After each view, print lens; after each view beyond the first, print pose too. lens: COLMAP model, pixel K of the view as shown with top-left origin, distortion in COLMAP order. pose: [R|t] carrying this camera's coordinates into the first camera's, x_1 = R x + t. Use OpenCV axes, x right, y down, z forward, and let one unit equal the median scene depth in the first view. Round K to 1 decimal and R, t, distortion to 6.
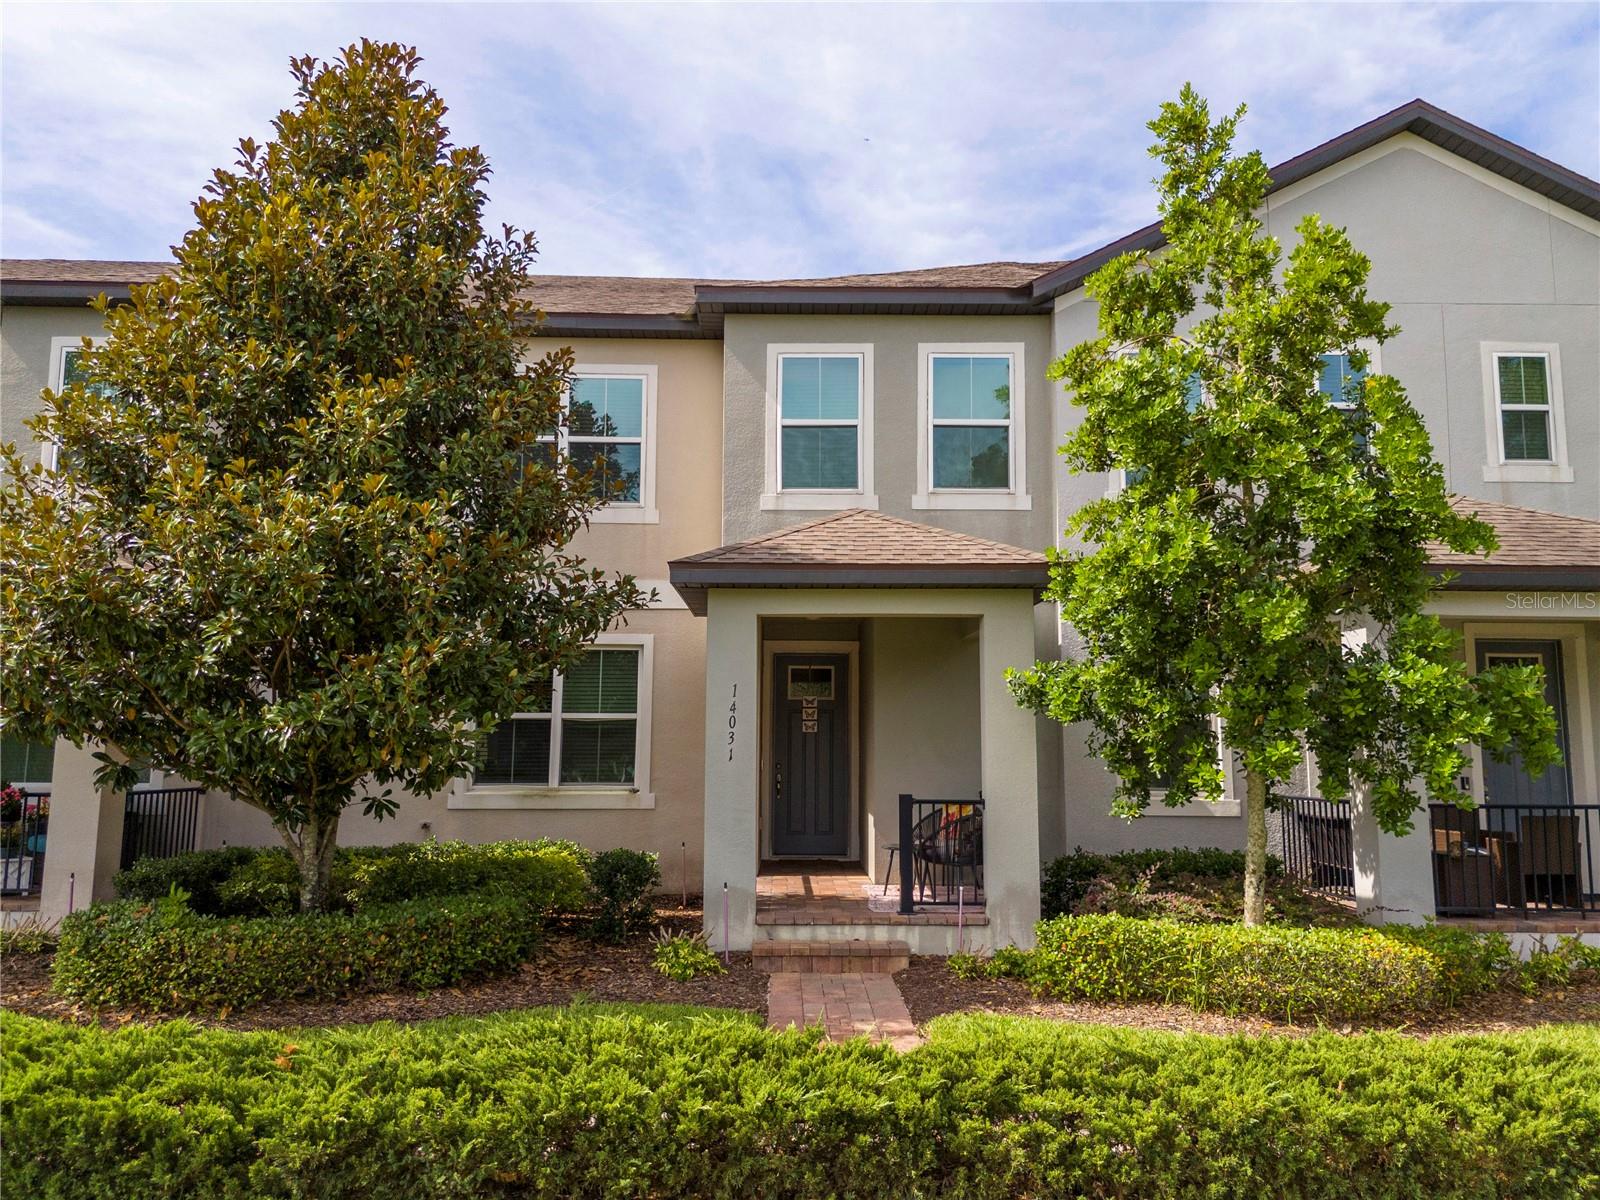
lens RADIAL K [[1148.1, 0, 800.0], [0, 1148.1, 600.0], [0, 0, 1]] dist [0.026084, -0.010557]
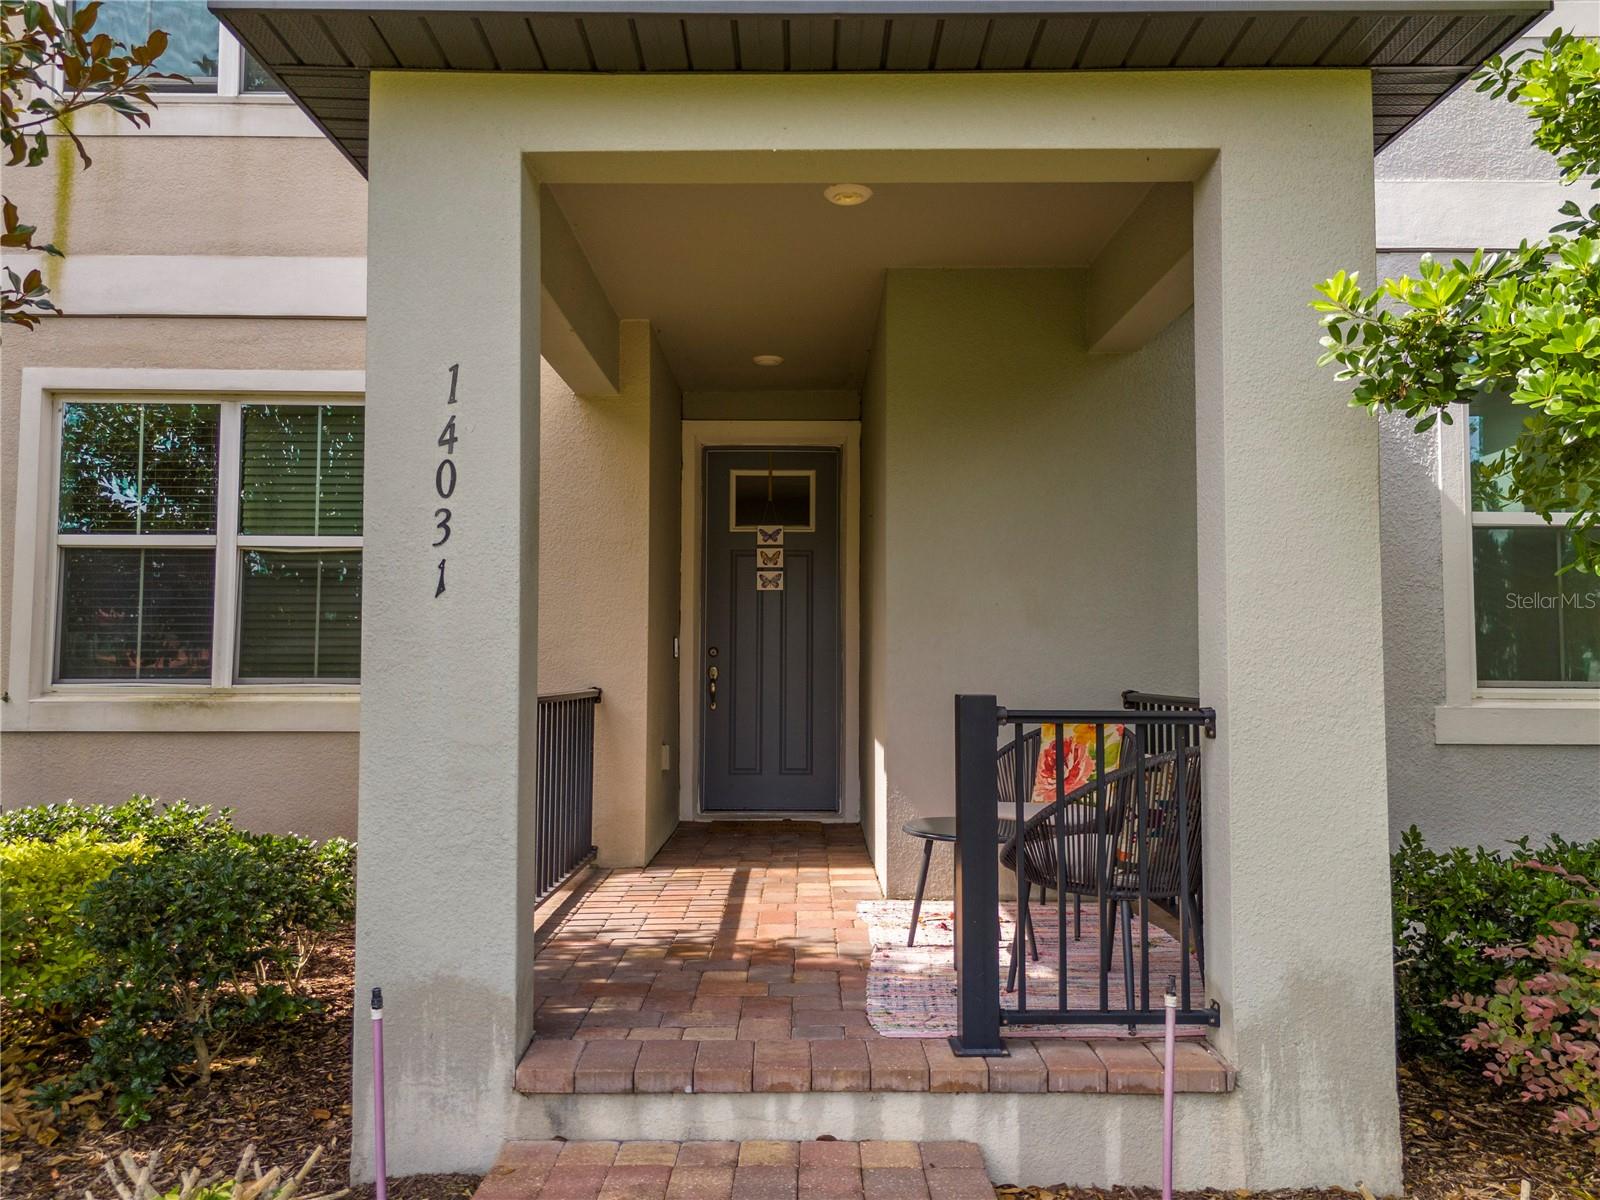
lens RADIAL K [[1148.1, 0, 800.0], [0, 1148.1, 600.0], [0, 0, 1]] dist [0.026084, -0.010557]
pose [[0.999842, -0.005602, -0.016894, 0.054164], [0.006851, 0.997170, 0.074864, 0.135105], [0.016426, -0.074968, 0.997051, 0.773116]]
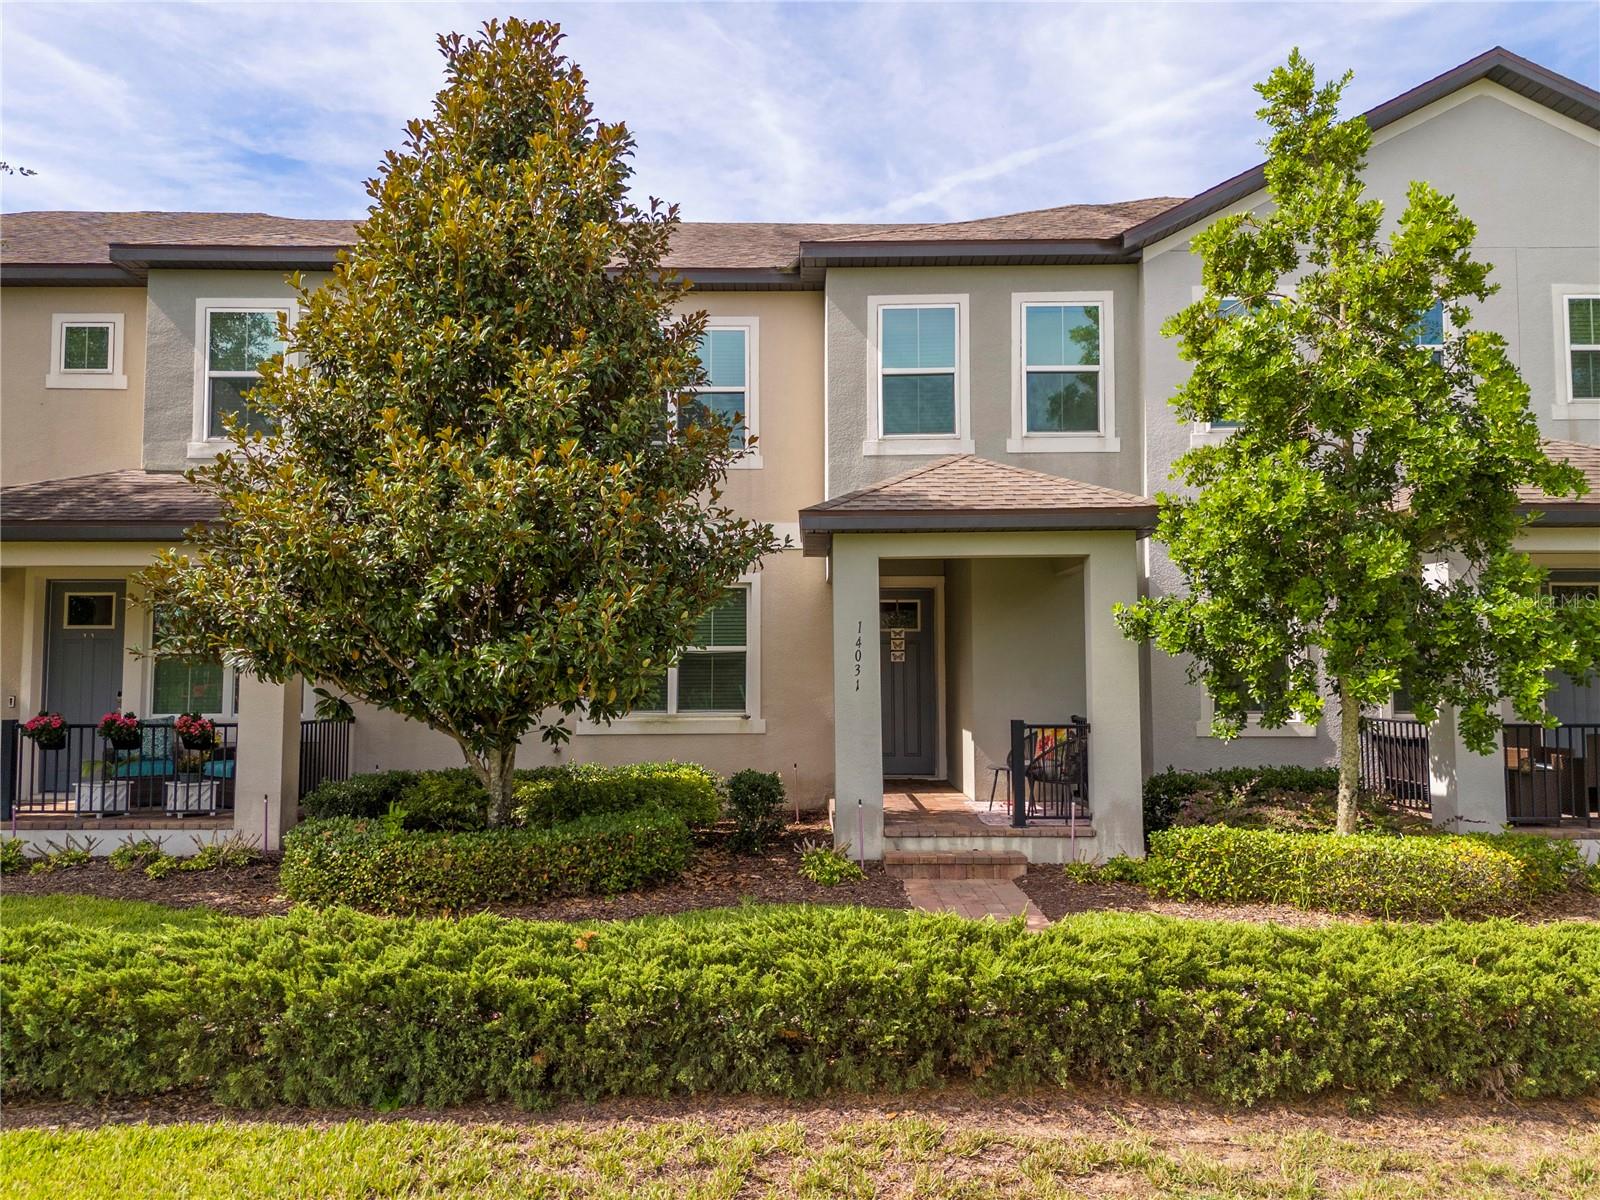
lens RADIAL K [[1138.8, 0, 800.0], [0, 1138.8, 600.0], [0, 0, 1]] dist [0.039930, -0.032637]
pose [[0.999807, -0.010273, -0.016768, -0.110783], [0.011352, 0.997785, 0.065552, -0.020755], [0.016058, -0.065730, 0.997708, -0.092736]]
